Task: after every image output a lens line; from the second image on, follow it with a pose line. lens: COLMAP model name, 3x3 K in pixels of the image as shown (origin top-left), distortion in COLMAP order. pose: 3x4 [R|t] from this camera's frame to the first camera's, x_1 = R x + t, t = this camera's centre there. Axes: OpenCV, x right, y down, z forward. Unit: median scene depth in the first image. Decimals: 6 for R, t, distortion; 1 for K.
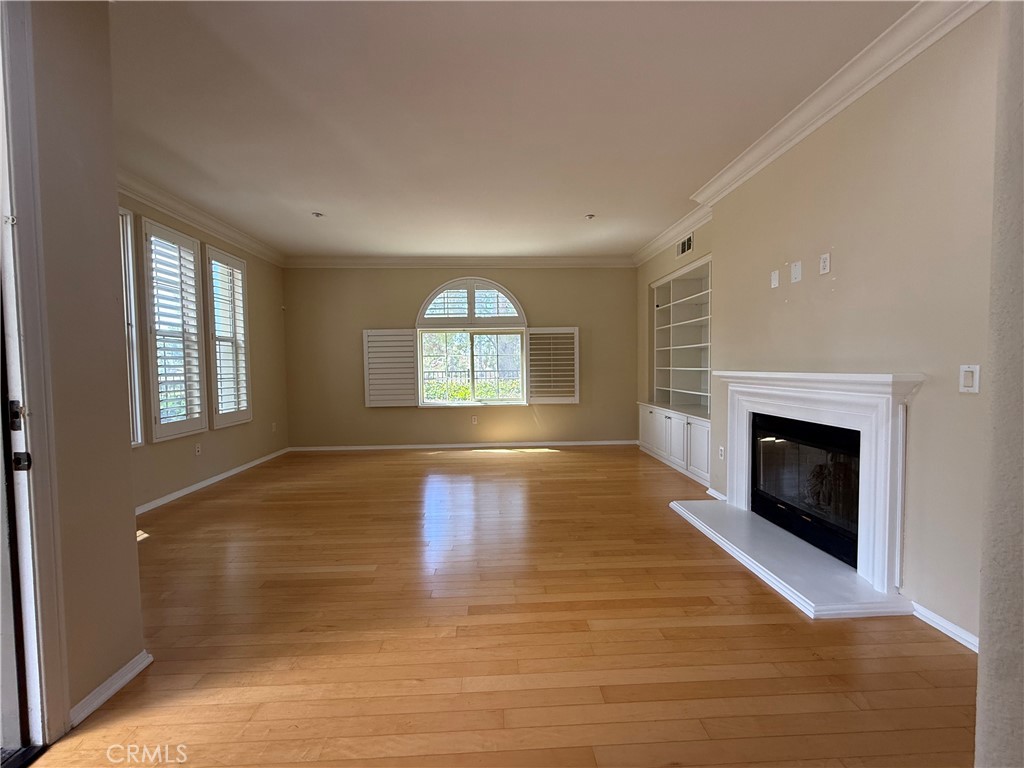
lens RADIAL K [[408.2, 0, 510.3], [0, 408.2, 384.2], [0, 0, 1]] dist [-0.000219, 0.000264]
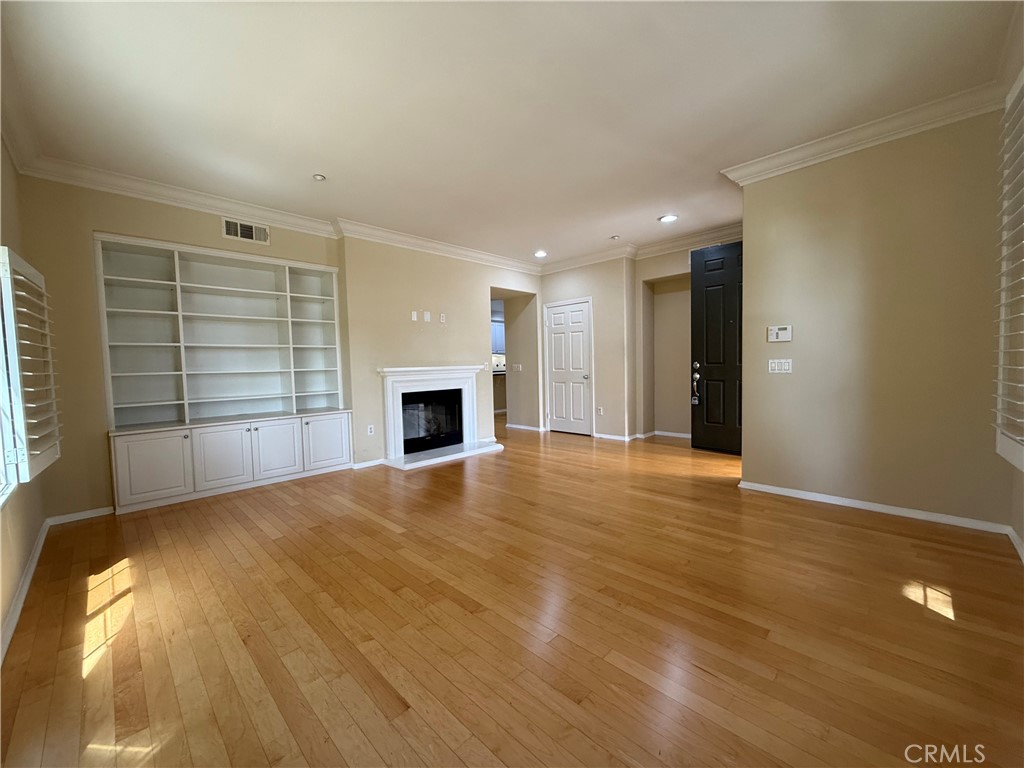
lens RADIAL K [[408.2, 0, 510.3], [0, 408.2, 384.2], [0, 0, 1]] dist [-0.000219, 0.000264]
pose [[-0.677502, -0.006581, 0.735491, -0.778573], [0.066559, 0.995309, 0.070218, -0.045089], [-0.732503, 0.096526, -0.673886, 1.559578]]
